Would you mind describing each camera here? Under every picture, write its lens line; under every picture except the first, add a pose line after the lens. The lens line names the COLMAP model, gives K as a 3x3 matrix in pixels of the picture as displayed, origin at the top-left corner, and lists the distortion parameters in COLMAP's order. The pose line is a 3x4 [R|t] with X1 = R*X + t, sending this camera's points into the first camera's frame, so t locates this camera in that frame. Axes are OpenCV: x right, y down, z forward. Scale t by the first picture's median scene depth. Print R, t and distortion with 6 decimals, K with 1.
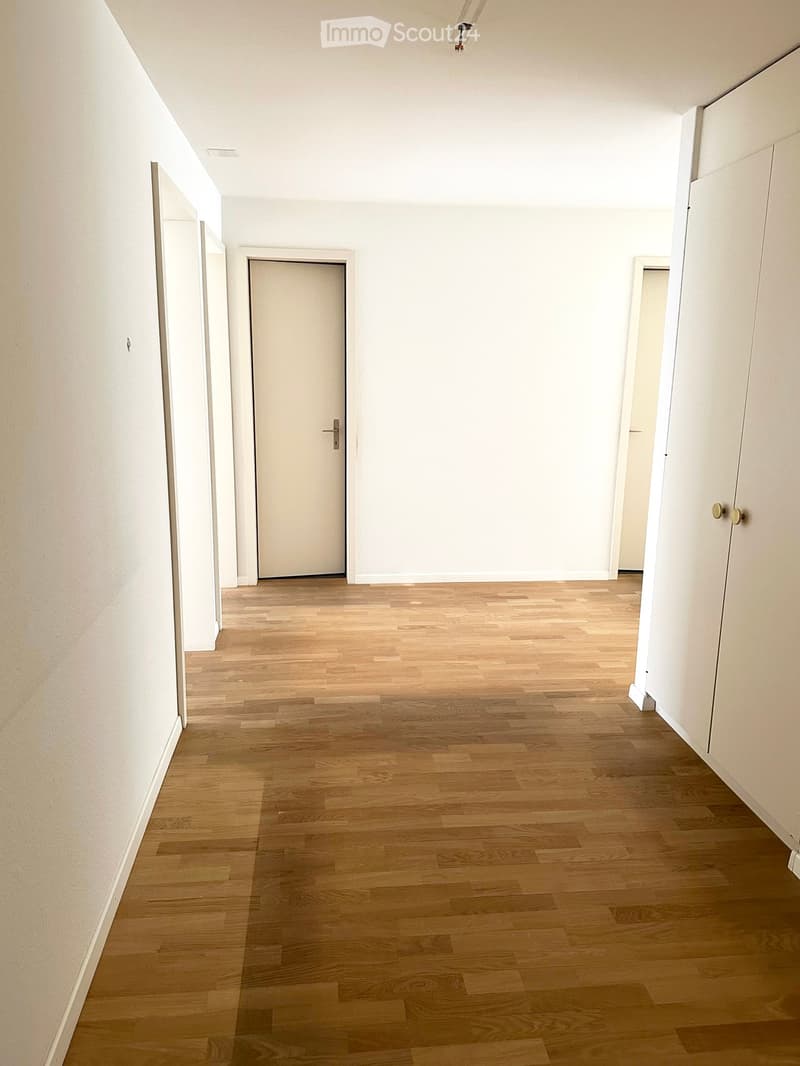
lens RADIAL K [[778.5, 0, 399.2], [0, 778.5, 533.9], [0, 0, 1]] dist [-0.000407, -0.000099]
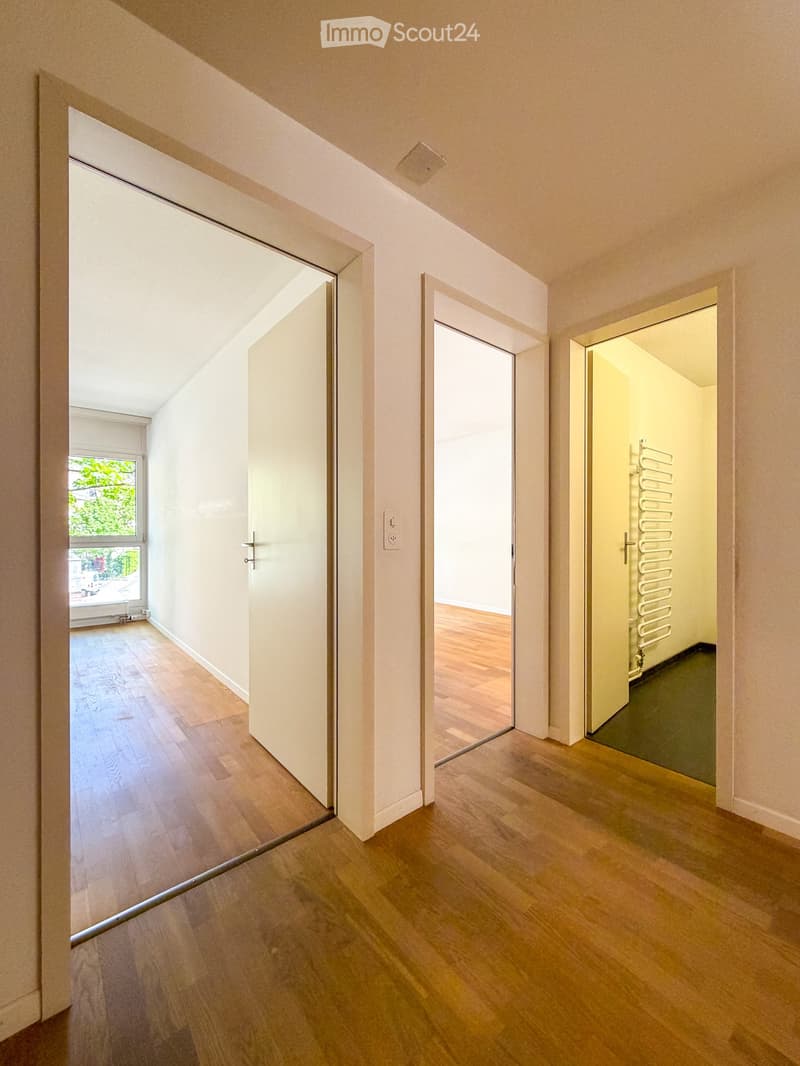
lens RADIAL K [[428.4, 0, 394.9], [0, 428.4, 526.8], [0, 0, 1]] dist [-0.000292, 0.000158]
pose [[0.545362, -0.022252, -0.837905, 0.089464], [-0.165986, 0.976984, -0.133981, -0.067778], [0.821601, 0.212149, 0.529117, 0.693166]]
